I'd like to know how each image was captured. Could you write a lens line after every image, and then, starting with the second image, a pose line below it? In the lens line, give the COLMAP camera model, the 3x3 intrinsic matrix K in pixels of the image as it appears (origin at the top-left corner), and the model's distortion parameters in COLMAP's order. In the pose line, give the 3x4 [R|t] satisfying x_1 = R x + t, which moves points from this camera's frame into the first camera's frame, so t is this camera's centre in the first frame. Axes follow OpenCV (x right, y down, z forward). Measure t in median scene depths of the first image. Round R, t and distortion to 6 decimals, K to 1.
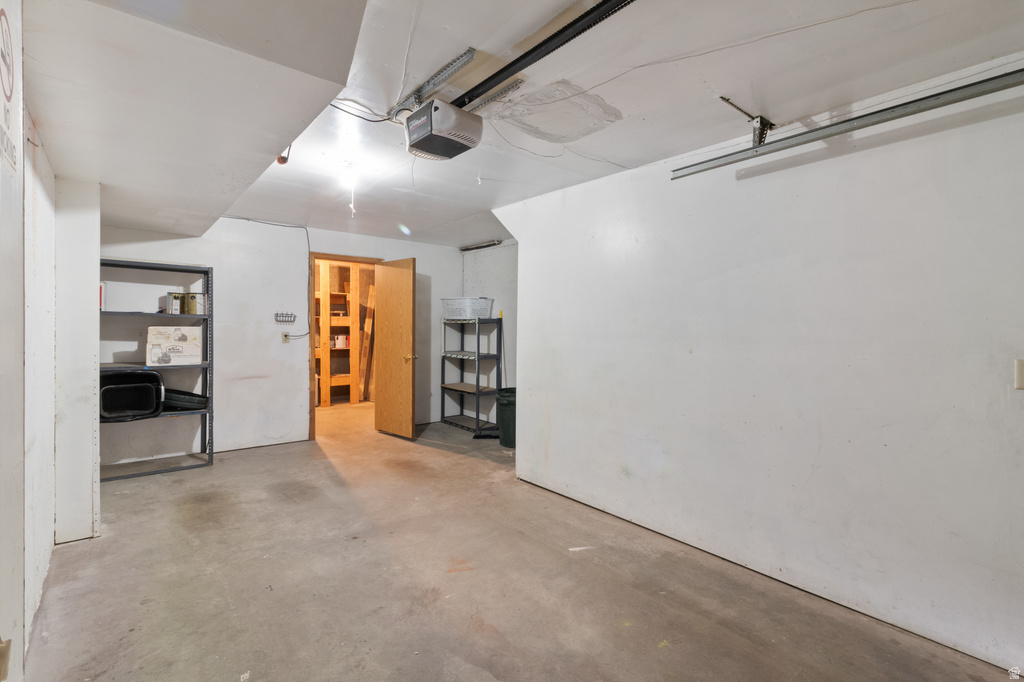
lens RADIAL K [[481.9, 0, 509.4], [0, 481.9, 337.9], [0, 0, 1]] dist [0.000009, 0.001104]
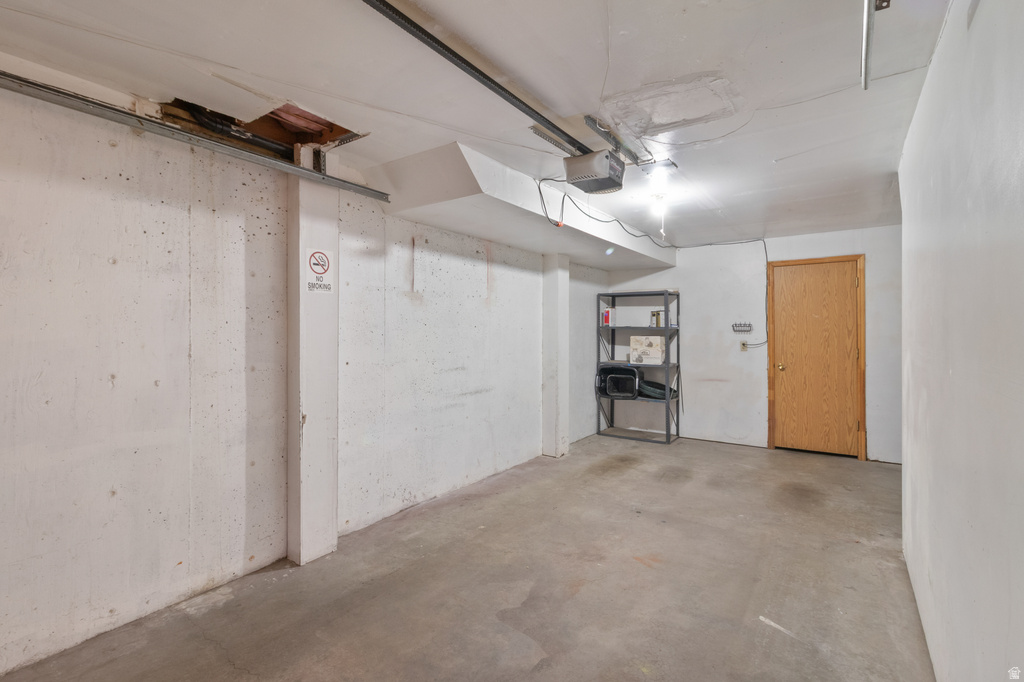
lens RADIAL K [[481.9, 0, 506.8], [0, 481.9, 336.9], [0, 0, 1]] dist [0.000009, 0.001104]
pose [[0.243766, -0.004956, -0.969821, 0.639759], [-0.019871, 0.999752, -0.010104, 0.000530], [0.969630, 0.021734, 0.243607, 0.325786]]
